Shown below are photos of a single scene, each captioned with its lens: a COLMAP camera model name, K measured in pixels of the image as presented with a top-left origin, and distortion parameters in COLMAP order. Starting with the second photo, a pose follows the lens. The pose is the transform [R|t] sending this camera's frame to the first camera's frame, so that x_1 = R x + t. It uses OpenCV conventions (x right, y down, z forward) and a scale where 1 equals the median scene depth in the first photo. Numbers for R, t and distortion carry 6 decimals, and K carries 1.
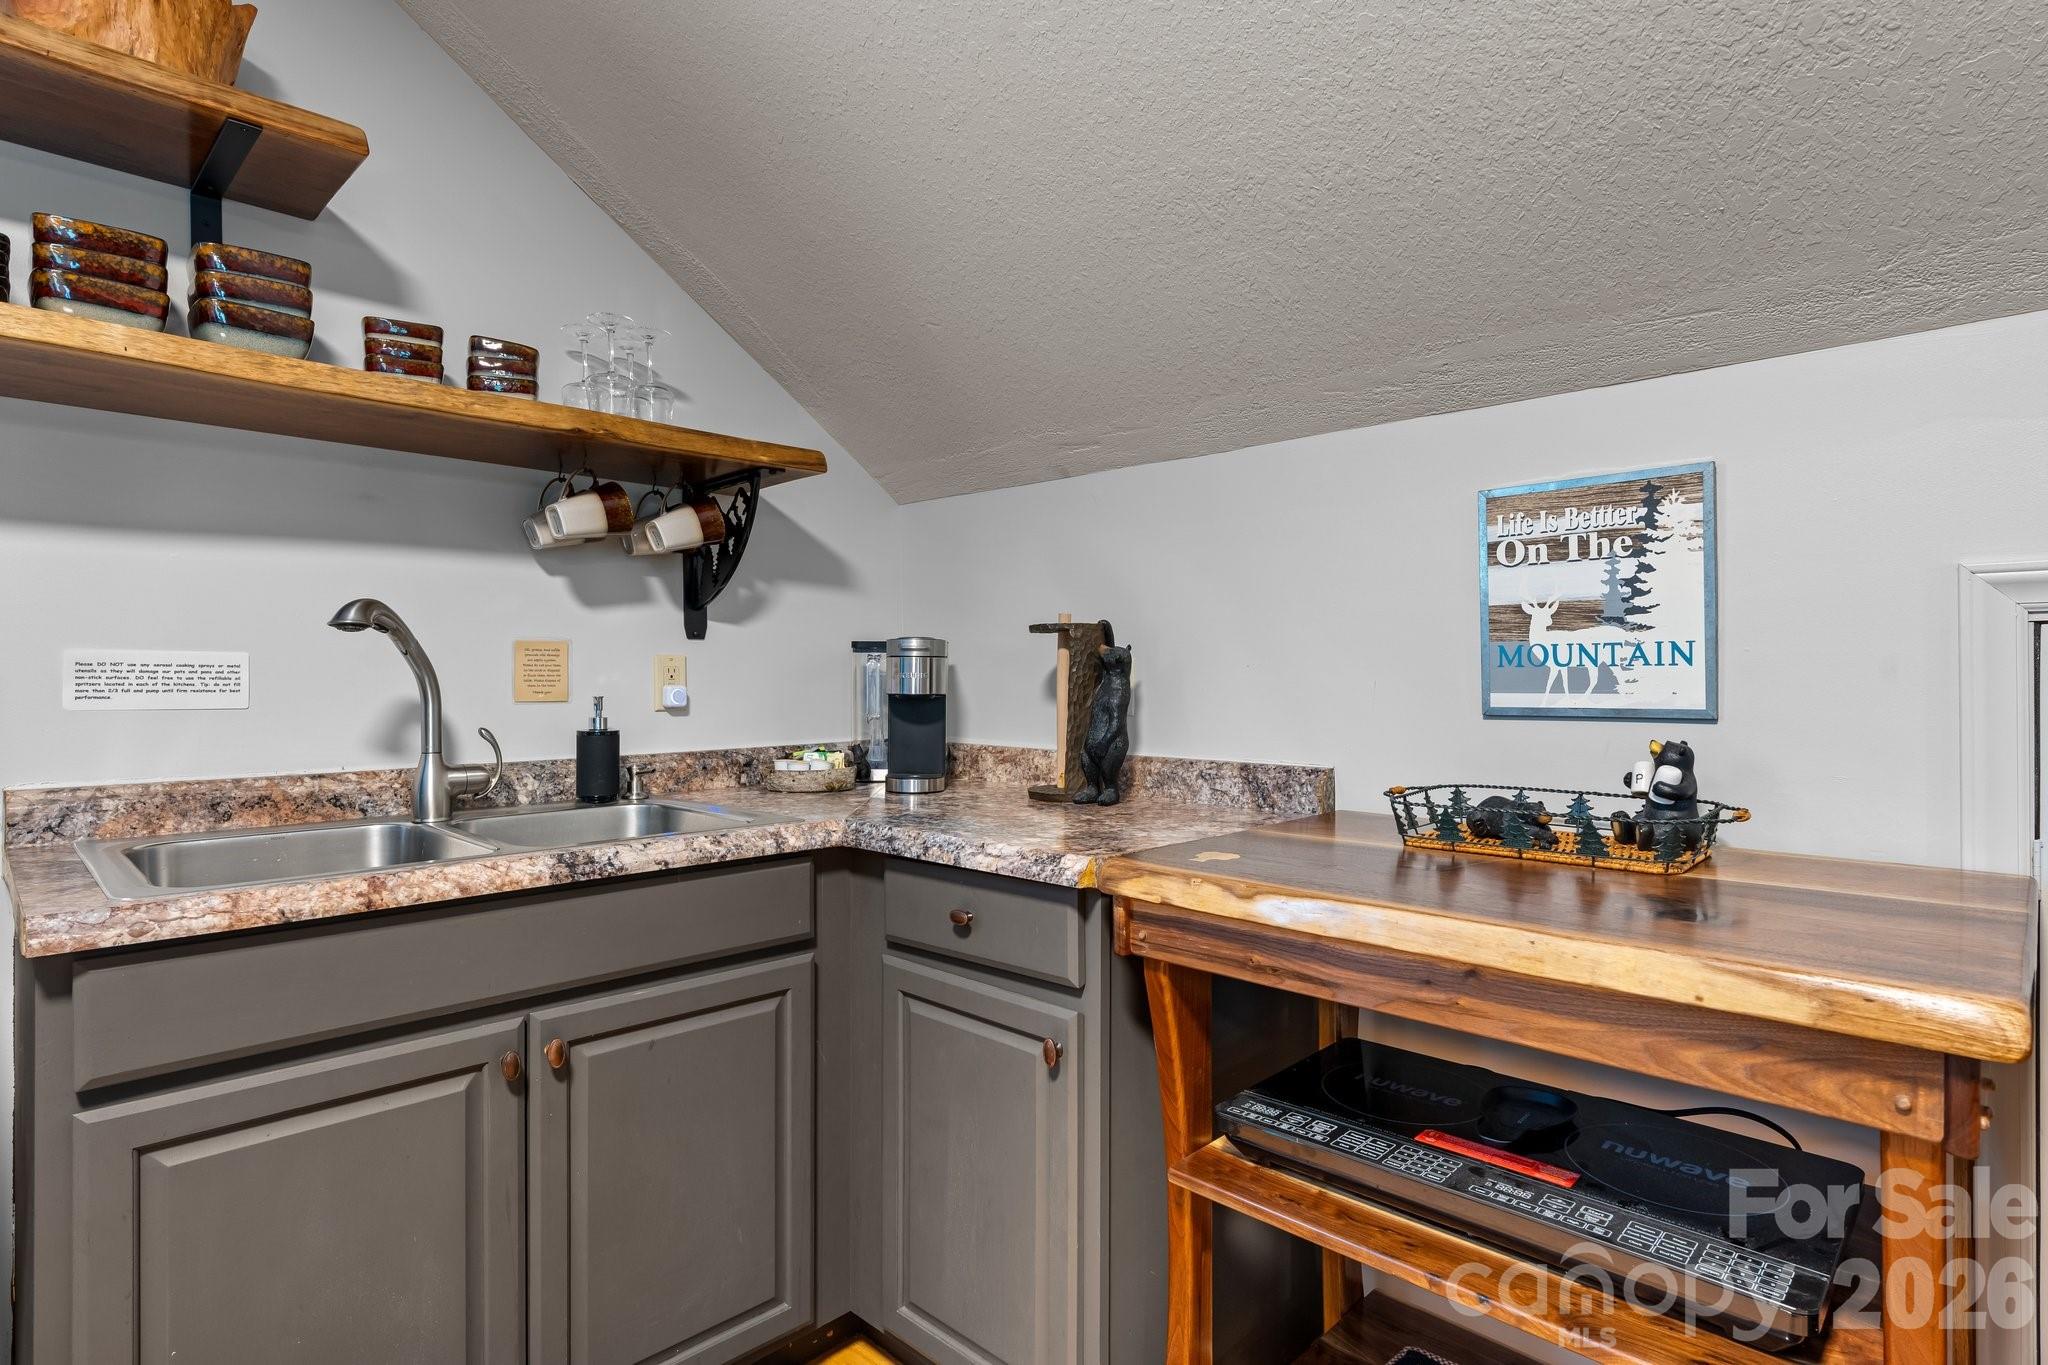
lens RADIAL K [[1052.1, 0, 1023.5], [0, 1052.1, 676.4], [0, 0, 1]] dist [-0.000765, -0.000136]
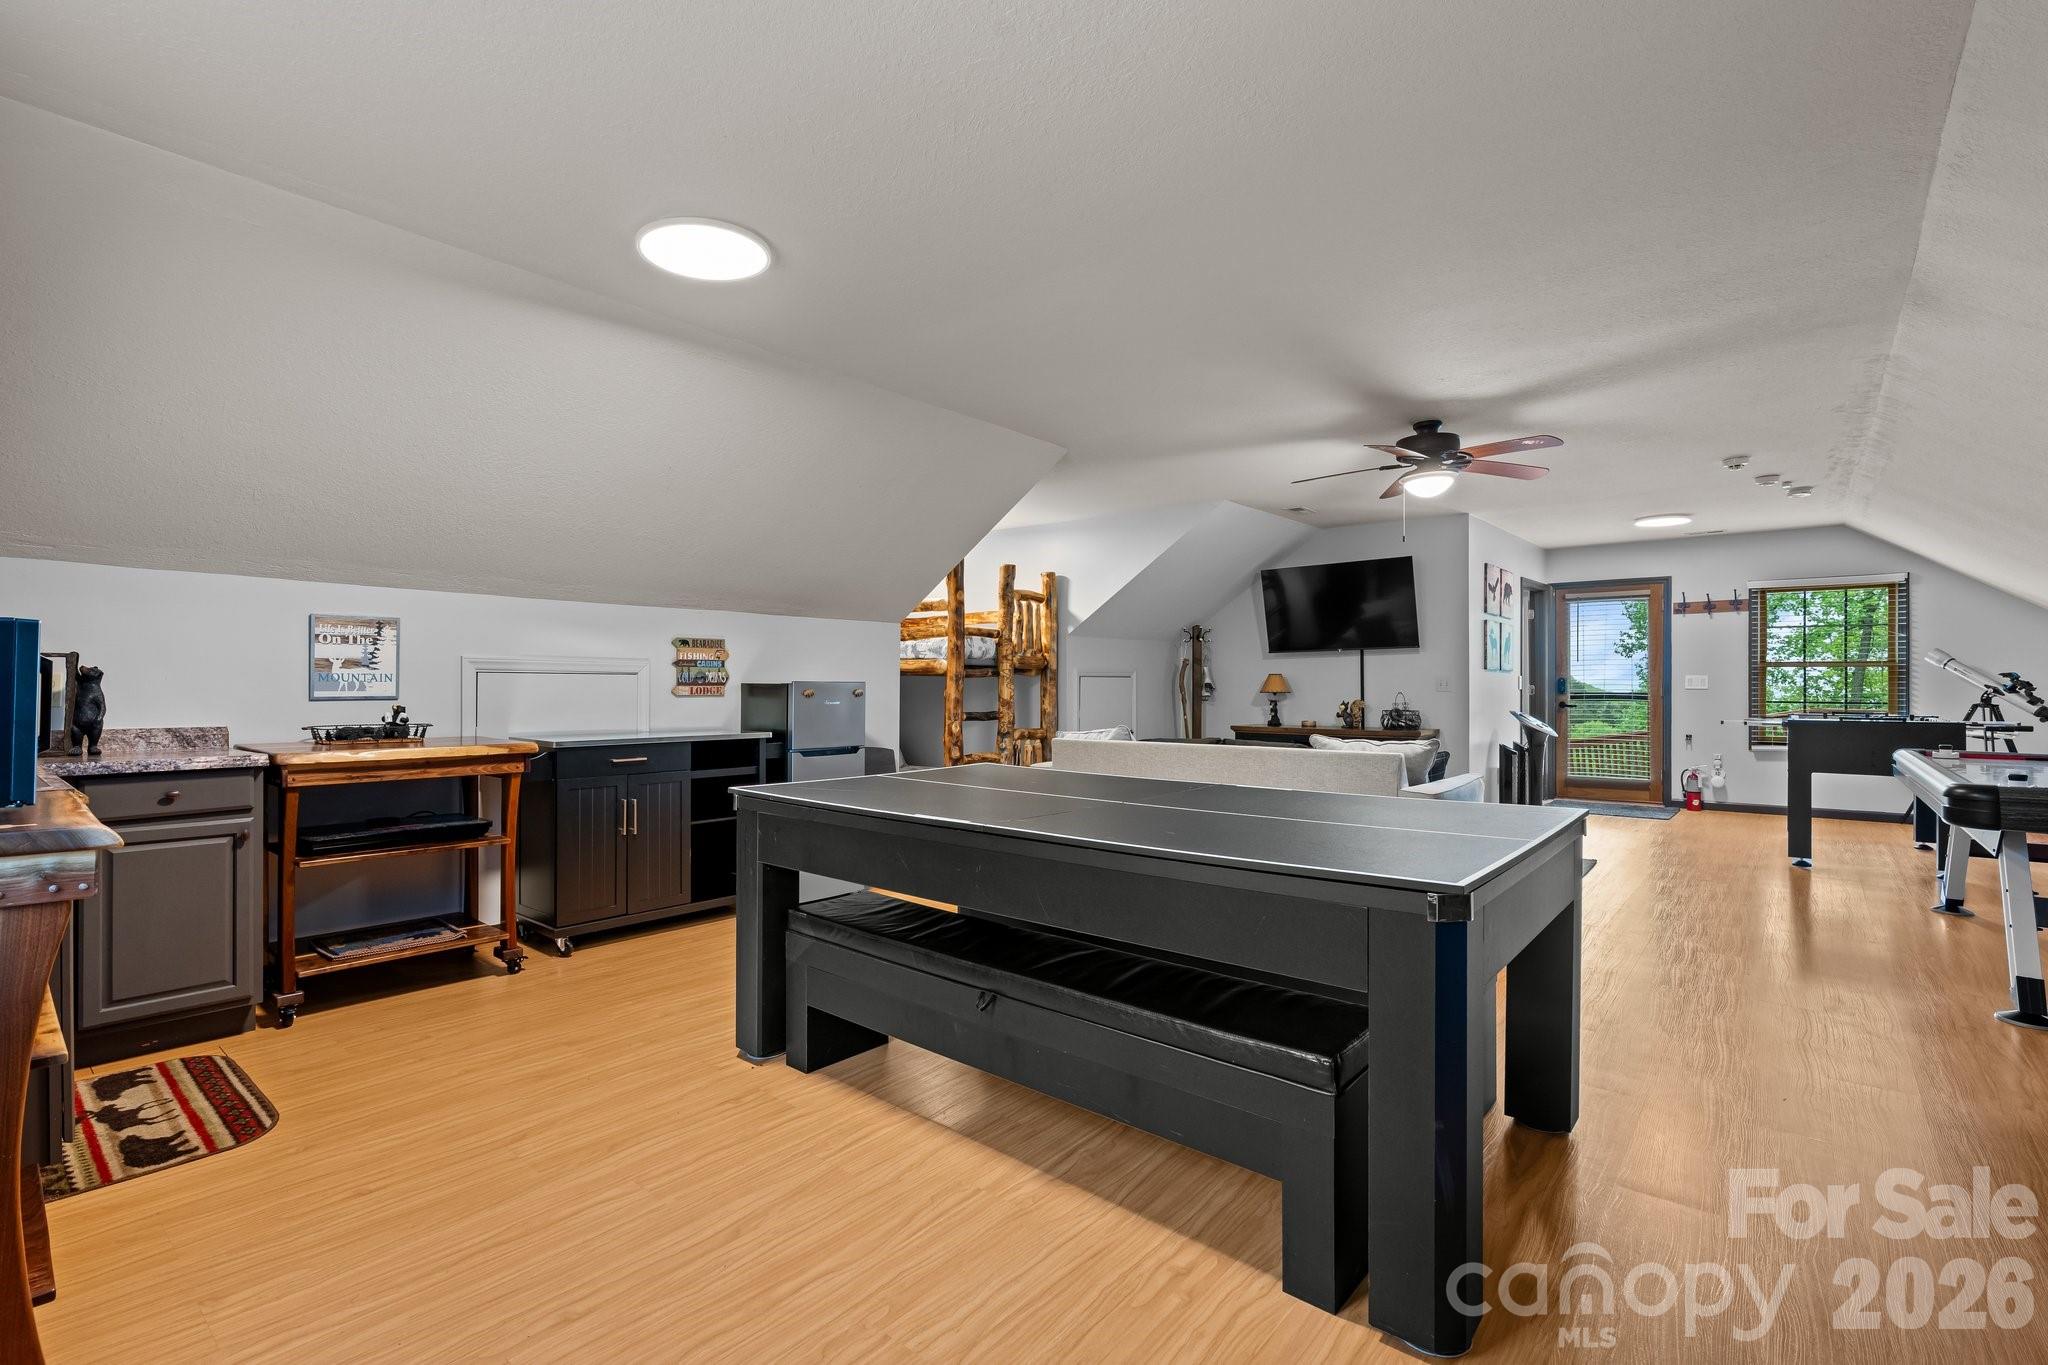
lens RADIAL K [[938.2, 0, 1020.5], [0, 938.2, 686.2], [0, 0, 1]] dist [0.002303, 0.000226]
pose [[-0.074979, 0.003225, 0.997180, -2.144332], [-0.003431, 0.999988, -0.003492, 0.005410], [-0.997179, -0.003683, -0.074967, -0.609185]]
